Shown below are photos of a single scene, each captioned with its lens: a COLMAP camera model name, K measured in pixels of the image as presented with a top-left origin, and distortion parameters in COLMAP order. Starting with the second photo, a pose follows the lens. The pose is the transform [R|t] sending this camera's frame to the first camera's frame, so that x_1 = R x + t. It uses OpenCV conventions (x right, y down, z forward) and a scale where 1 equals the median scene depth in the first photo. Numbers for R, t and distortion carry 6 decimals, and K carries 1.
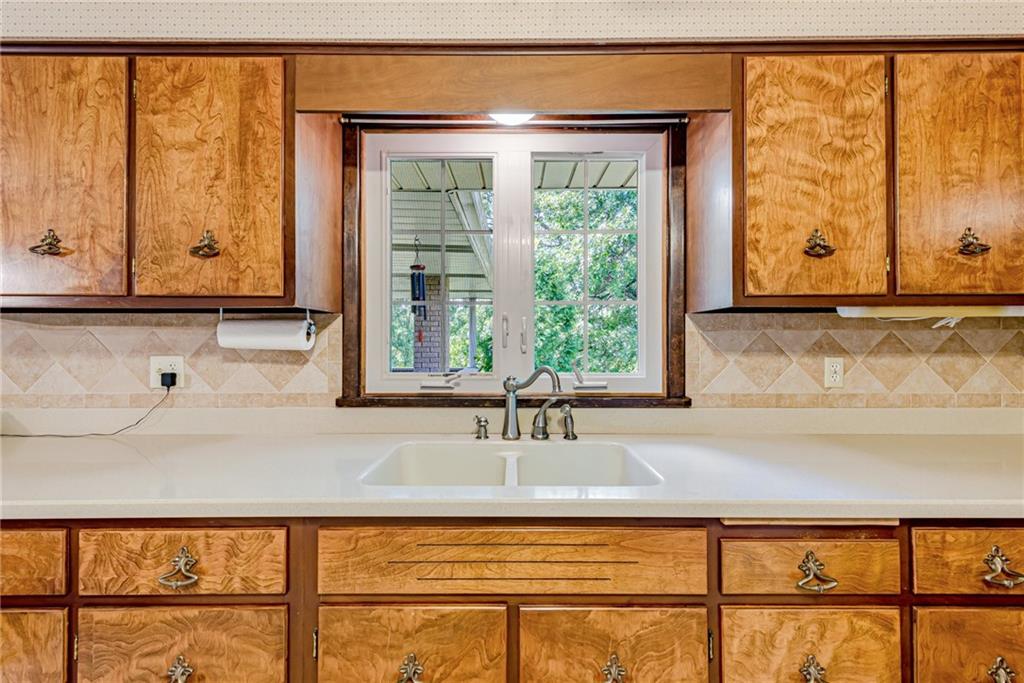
lens RADIAL K [[405.8, 0, 516.3], [0, 405.8, 338.6], [0, 0, 1]] dist [0.009152, -0.001758]
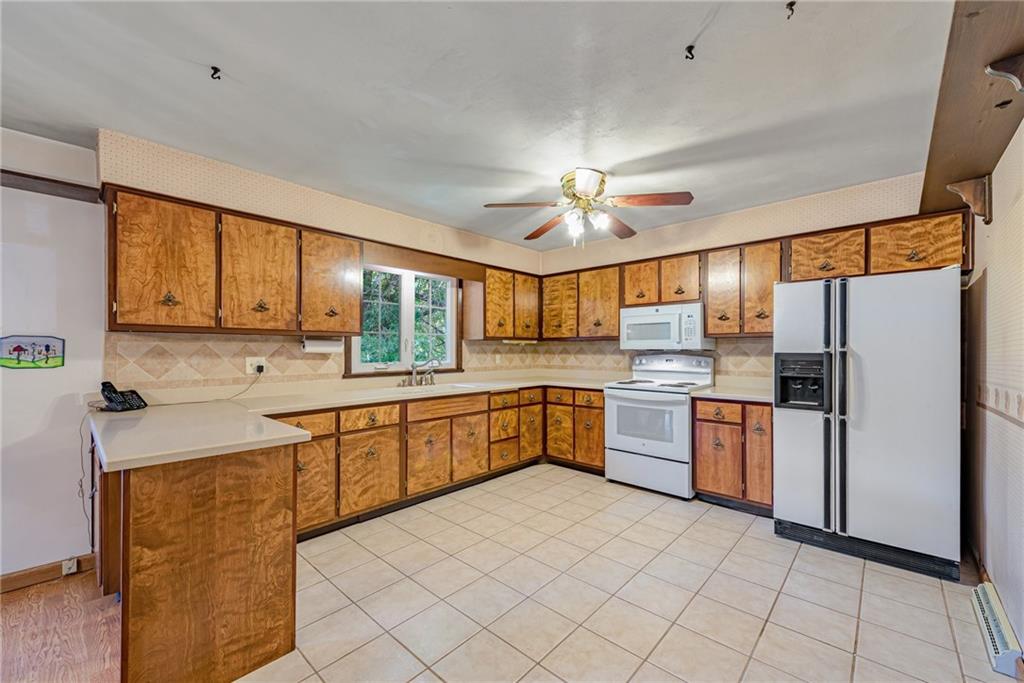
lens RADIAL K [[405.8, 0, 509.5], [0, 405.8, 351.2], [0, 0, 1]] dist [0.009152, -0.001758]
pose [[0.679824, -0.002532, 0.733371, -1.846509], [-0.007094, 0.999925, 0.010028, -0.015862], [-0.733341, -0.012020, 0.679755, -1.511204]]
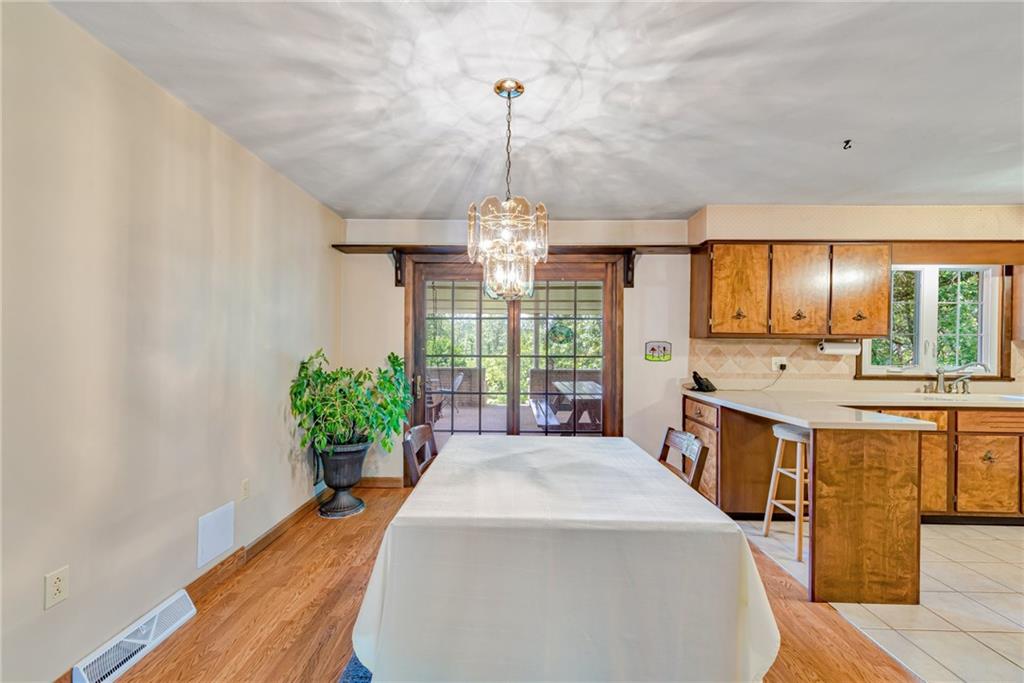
lens RADIAL K [[405.8, 0, 508.0], [0, 405.8, 350.1], [0, 0, 1]] dist [0.009152, -0.001758]
pose [[0.999773, 0.009841, -0.018898, -3.000413], [-0.009624, 0.999887, 0.011547, -0.011256], [0.019009, -0.011362, 0.999755, -1.721582]]
